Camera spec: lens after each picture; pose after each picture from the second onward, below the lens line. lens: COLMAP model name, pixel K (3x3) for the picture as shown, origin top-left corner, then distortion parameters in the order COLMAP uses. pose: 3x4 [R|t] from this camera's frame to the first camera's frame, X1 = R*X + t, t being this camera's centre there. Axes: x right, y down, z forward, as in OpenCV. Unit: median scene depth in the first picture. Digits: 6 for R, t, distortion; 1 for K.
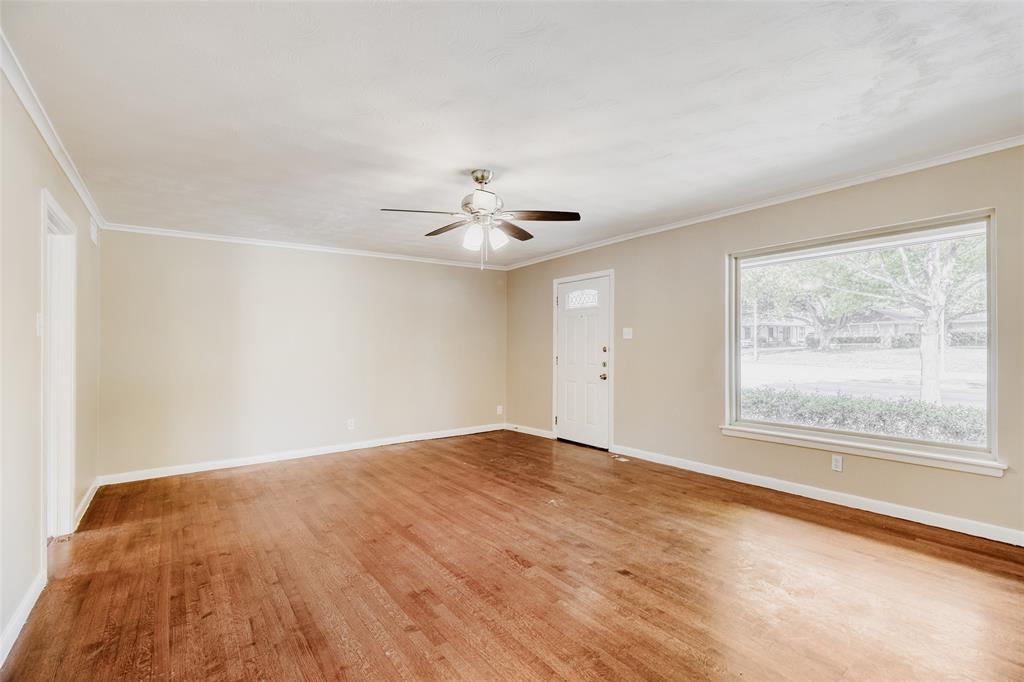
lens RADIAL K [[466.6, 0, 520.6], [0, 466.6, 336.6], [0, 0, 1]] dist [0.001565, 0.000319]
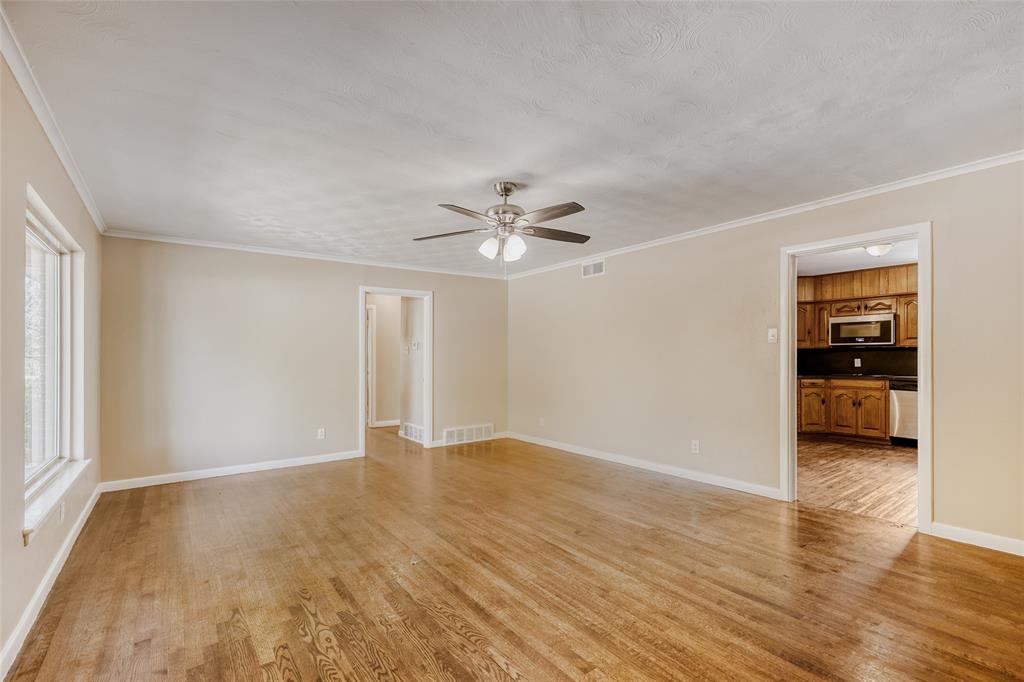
lens RADIAL K [[464.6, 0, 516.0], [0, 464.6, 355.0], [0, 0, 1]] dist [0.002708, 0.000737]
pose [[-0.999650, 0.025109, 0.008371, -0.112229], [0.024927, 0.999465, -0.021179, 0.039268], [-0.008899, -0.020963, -0.999741, 1.793031]]
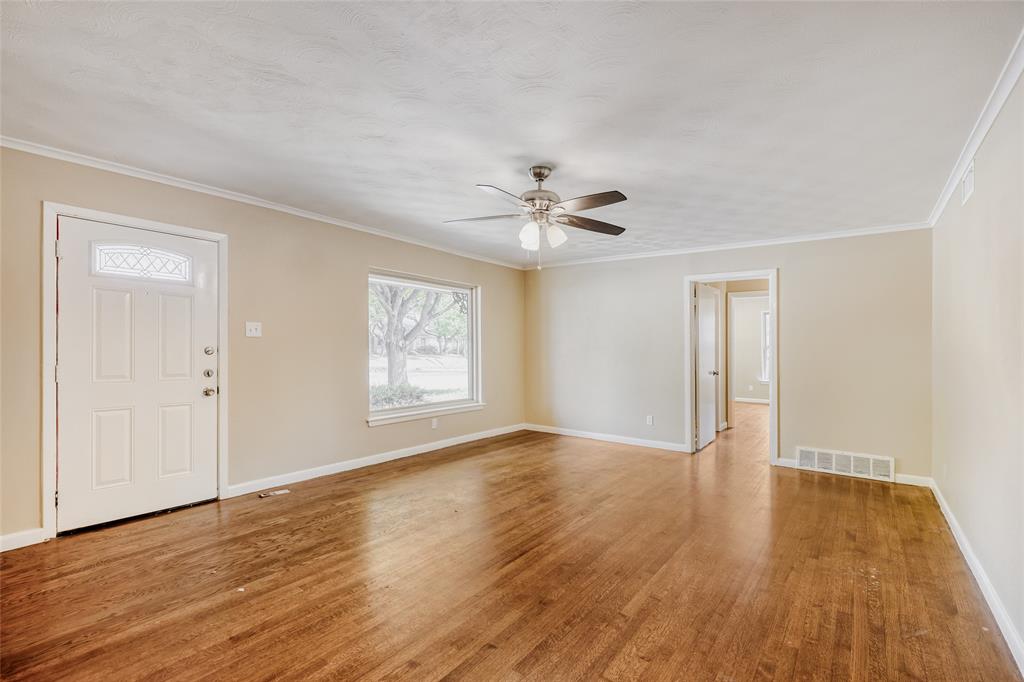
lens RADIAL K [[467.6, 0, 516.2], [0, 467.6, 354.1], [0, 0, 1]] dist [0.001588, 0.000208]
pose [[-0.287811, -0.003953, 0.957679, -0.897756], [-0.026950, 0.999629, -0.003973, 0.035519], [-0.957308, -0.026953, -0.287811, 1.192219]]
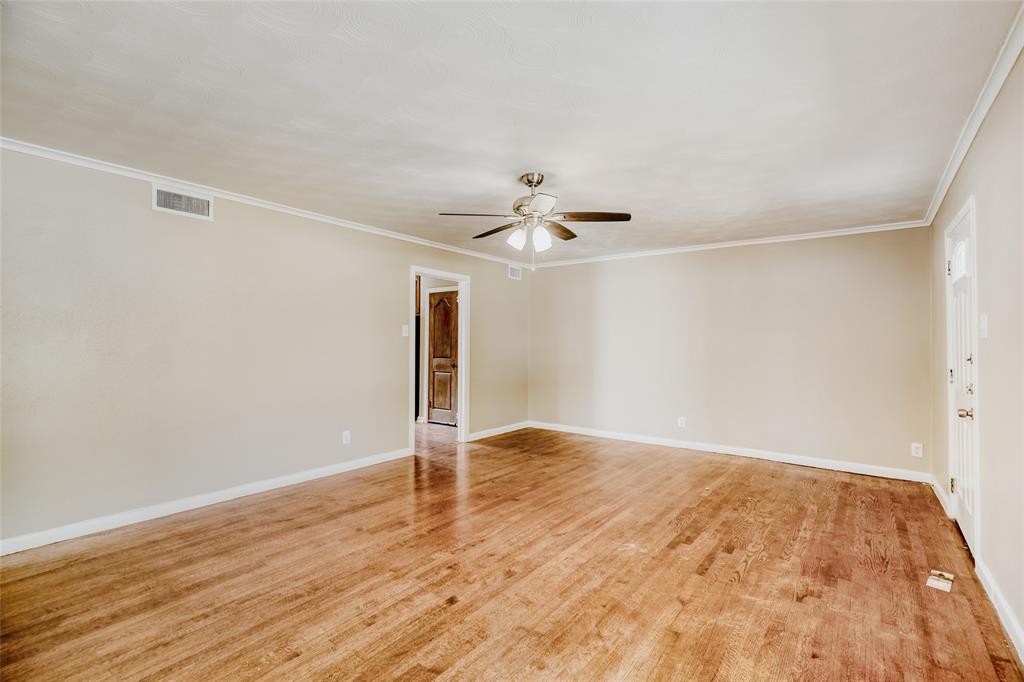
lens RADIAL K [[465.6, 0, 523.6], [0, 465.6, 344.3], [0, 0, 1]] dist [0.001247, -0.000128]
pose [[0.292035, 0.017711, -0.956244, 0.778153], [0.008280, 0.999744, 0.021045, -0.005440], [0.956372, -0.014063, 0.291813, 0.612949]]
